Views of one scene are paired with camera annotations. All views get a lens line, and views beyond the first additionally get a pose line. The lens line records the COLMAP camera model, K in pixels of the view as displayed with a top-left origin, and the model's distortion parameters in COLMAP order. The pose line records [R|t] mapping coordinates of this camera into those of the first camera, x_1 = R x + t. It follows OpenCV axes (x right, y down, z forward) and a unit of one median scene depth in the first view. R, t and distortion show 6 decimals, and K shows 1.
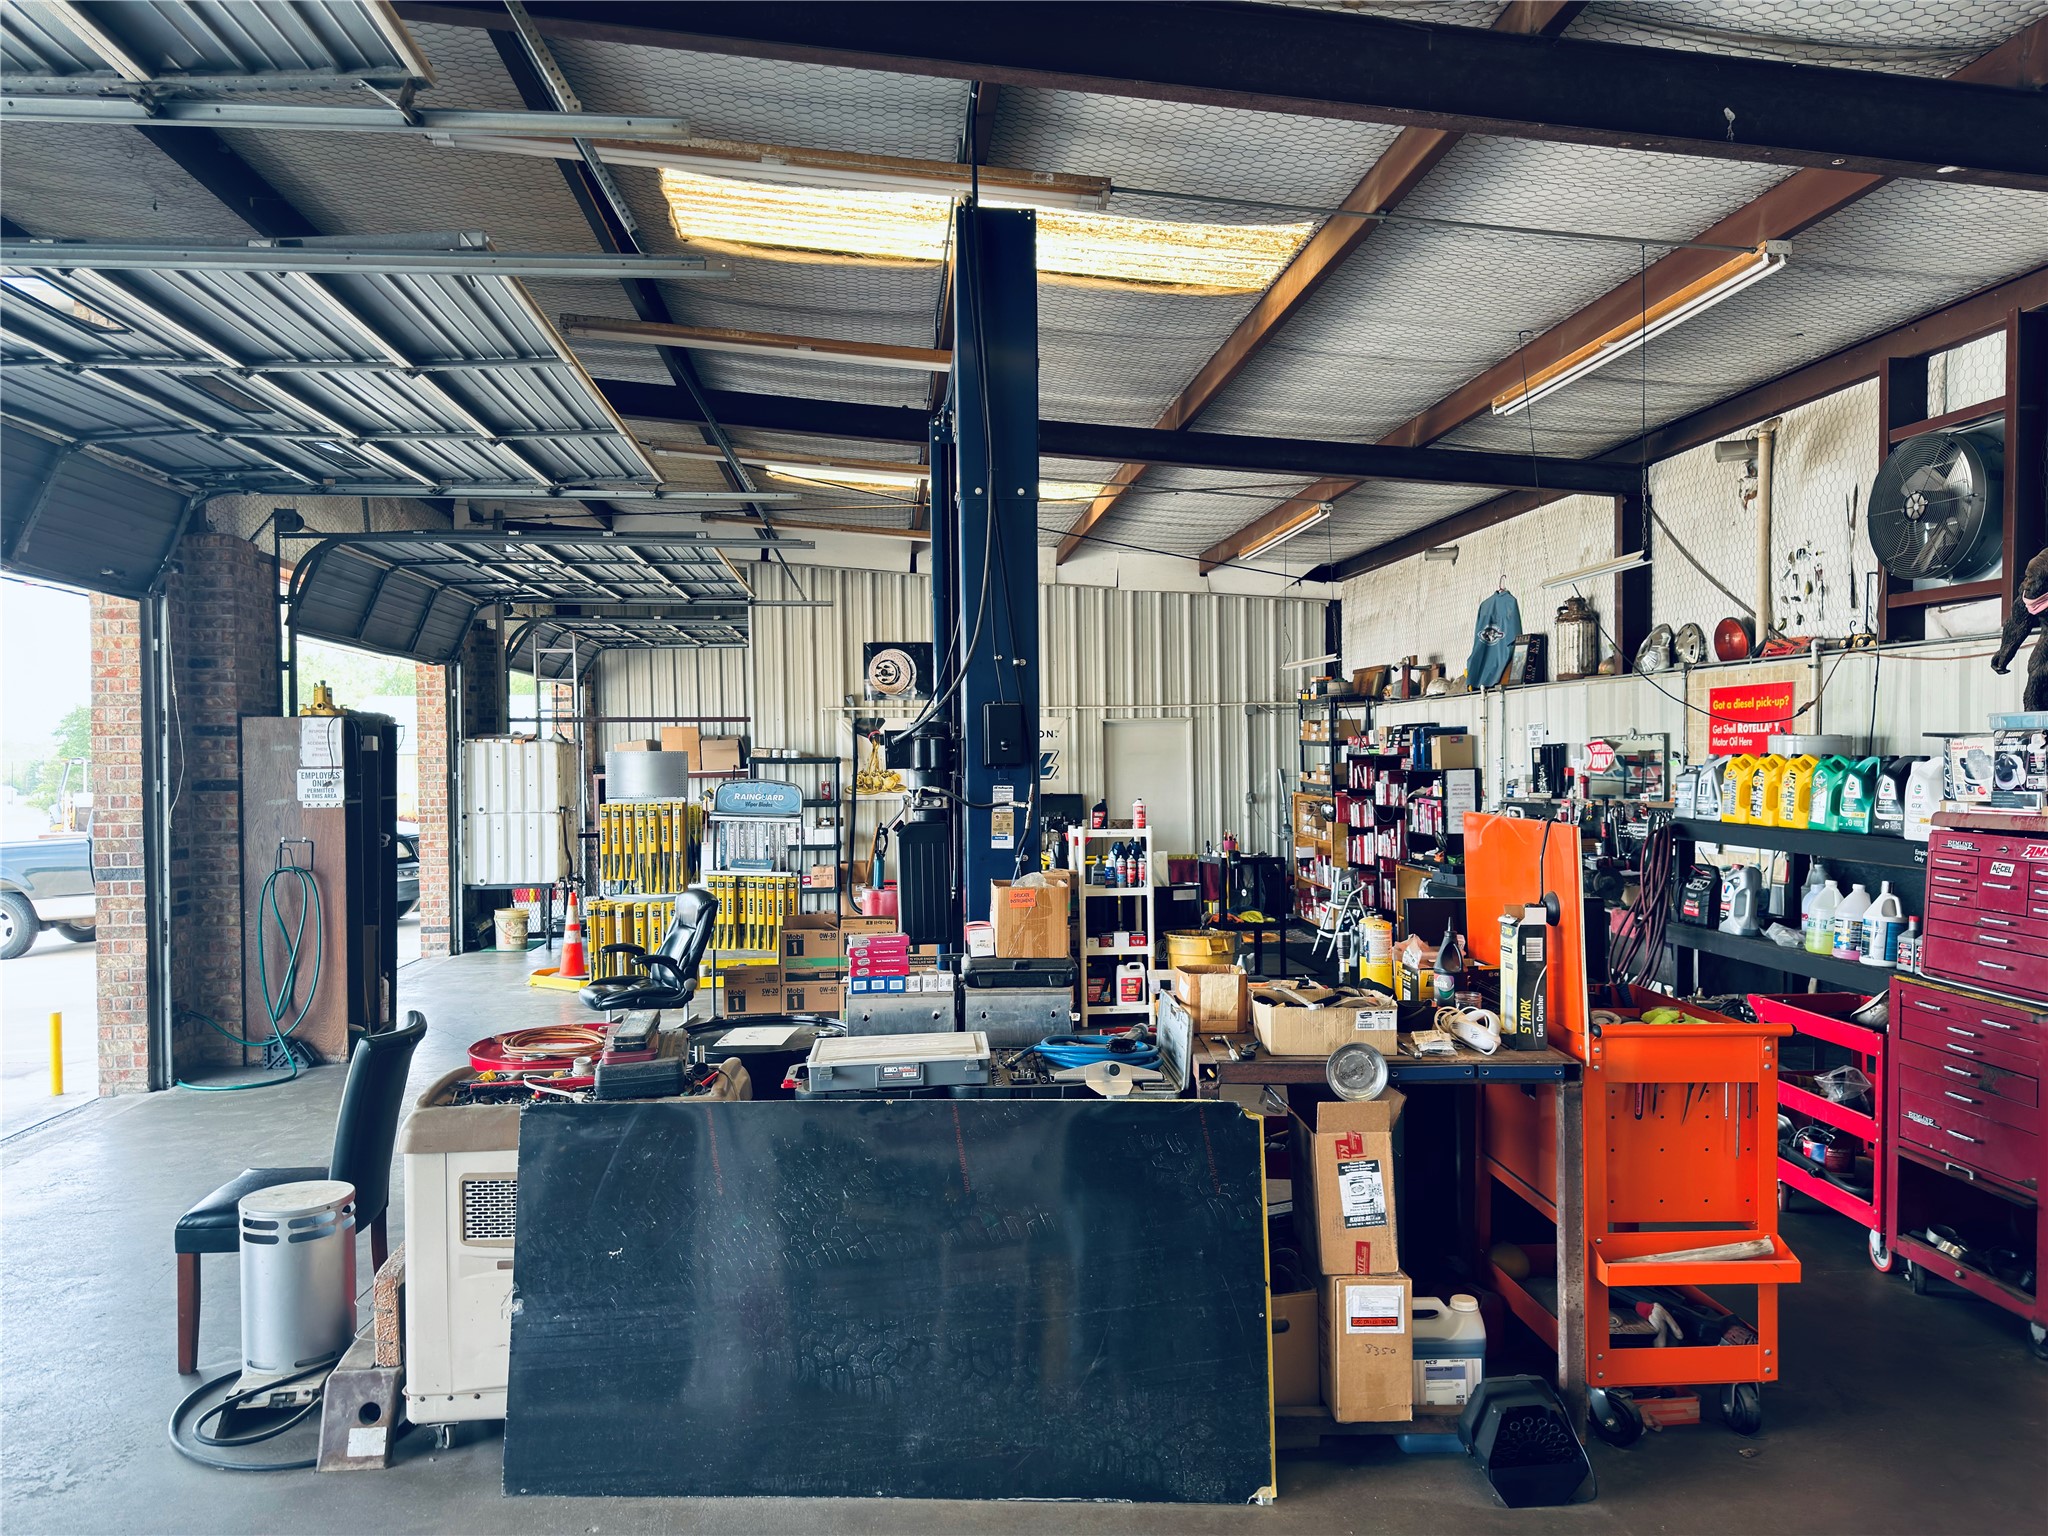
lens RADIAL K [[1446.2, 0, 1024.0], [0, 1446.2, 768.0], [0, 0, 1]] dist [0.028709, -0.005369]
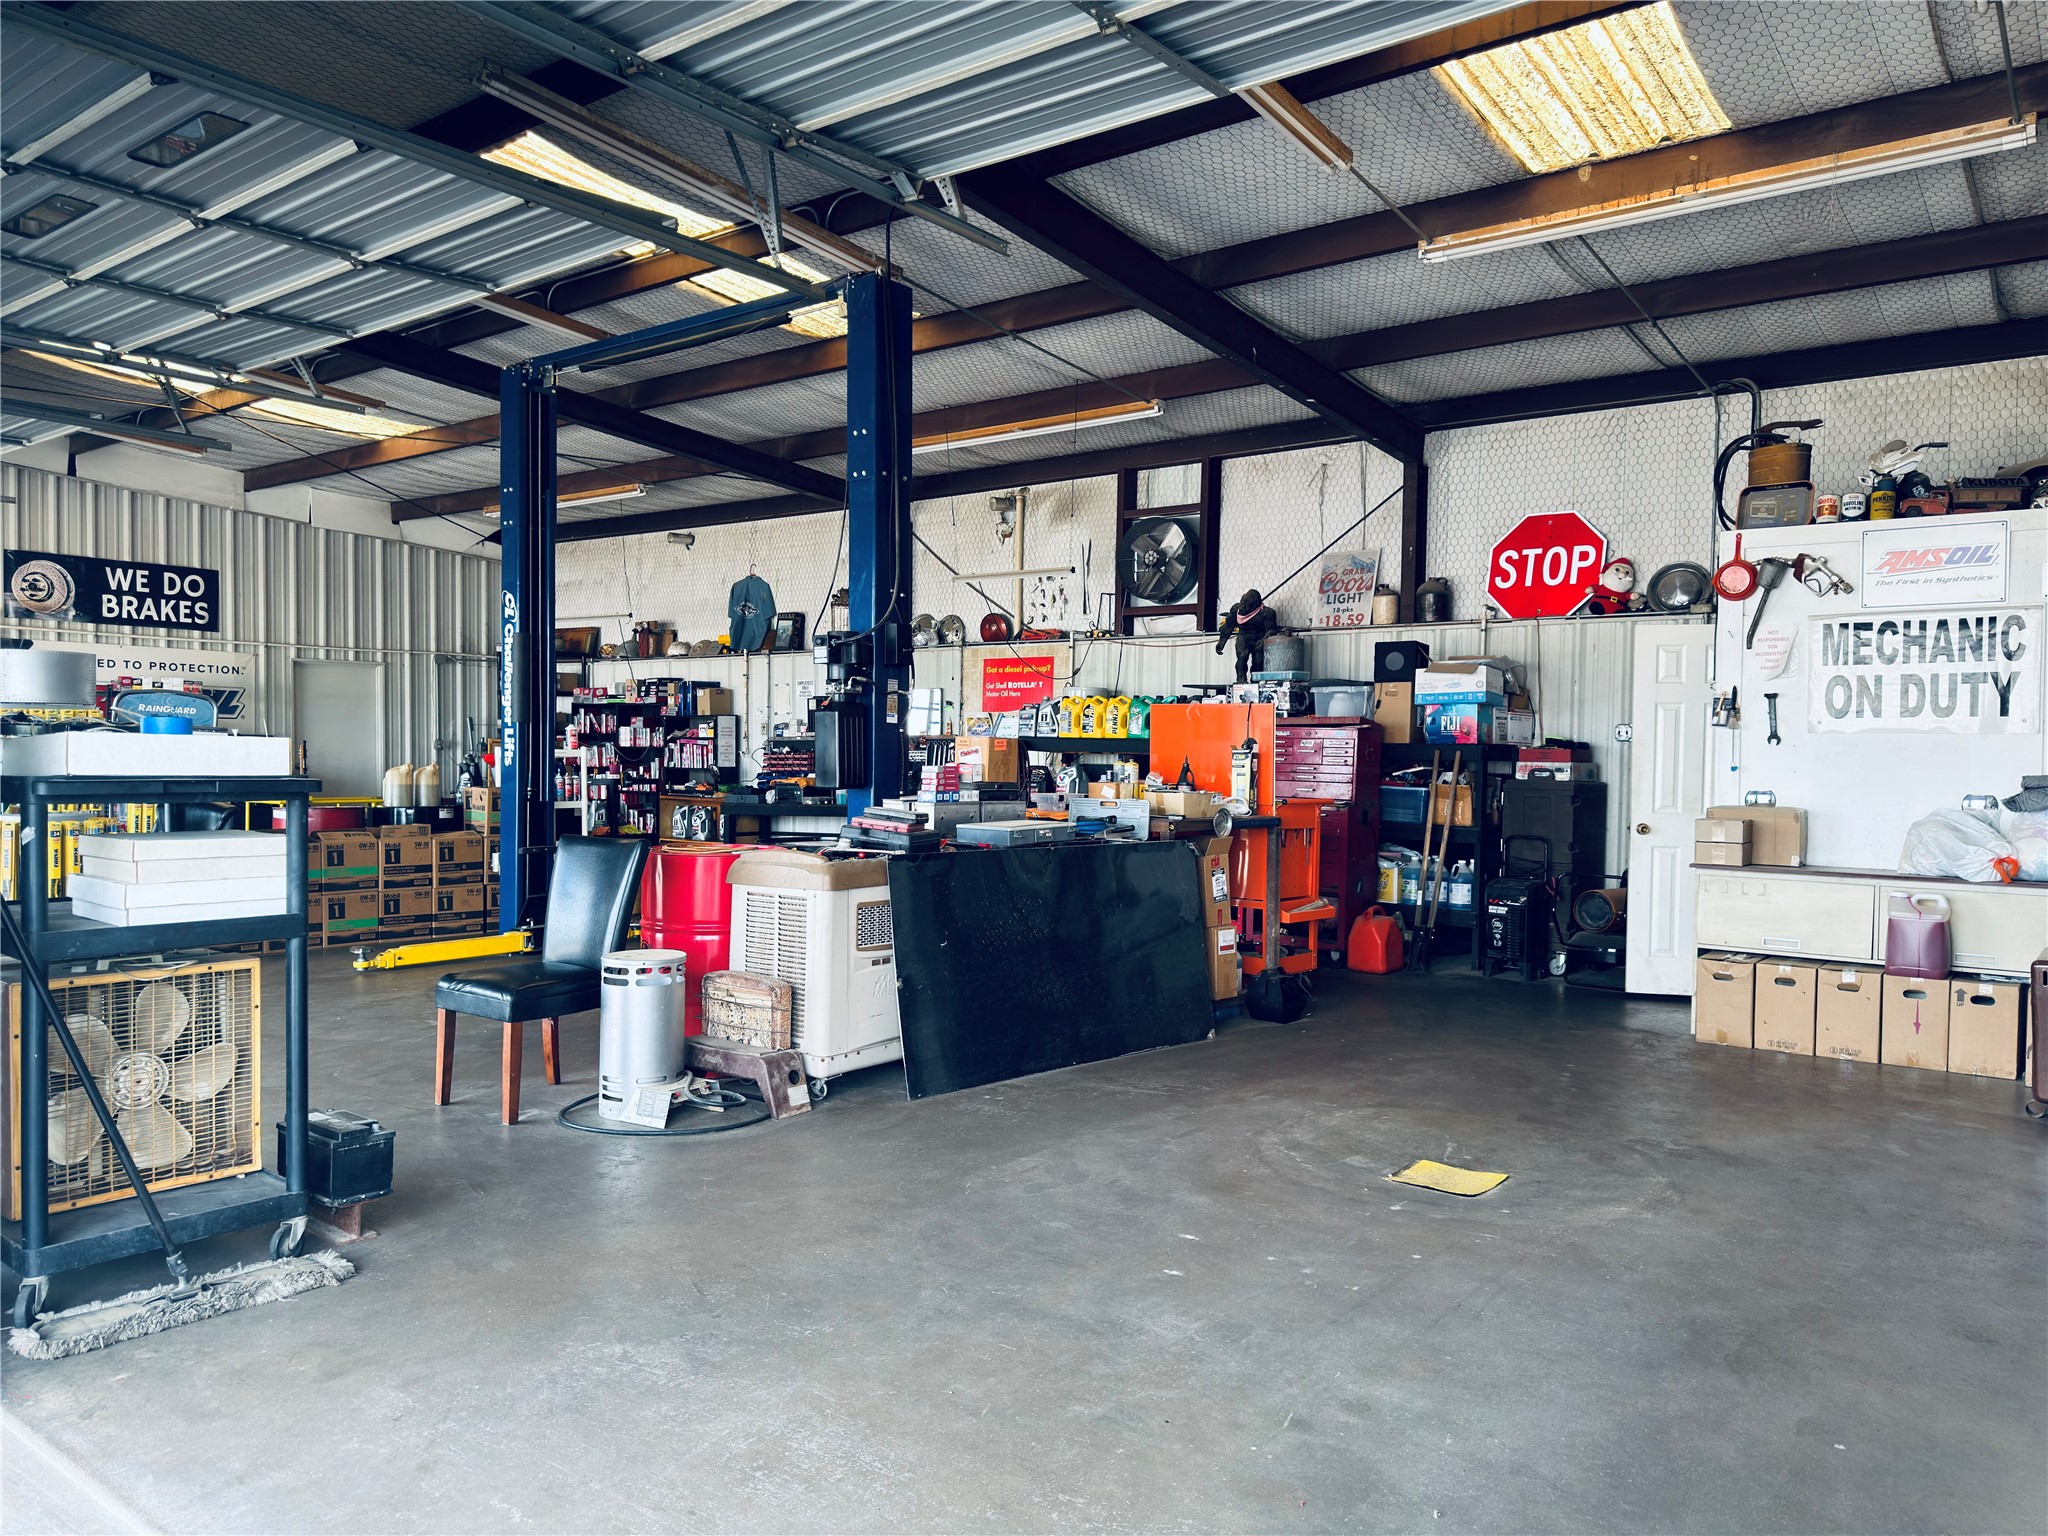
lens RADIAL K [[1435.5, 0, 1024.0], [0, 1435.5, 768.0], [0, 0, 1]] dist [0.227648, -0.292491]
pose [[0.686568, 0.009550, 0.727003, -0.416481], [-0.013299, 0.999911, -0.000576, 0.042017], [-0.726944, -0.009272, 0.686635, -0.045648]]
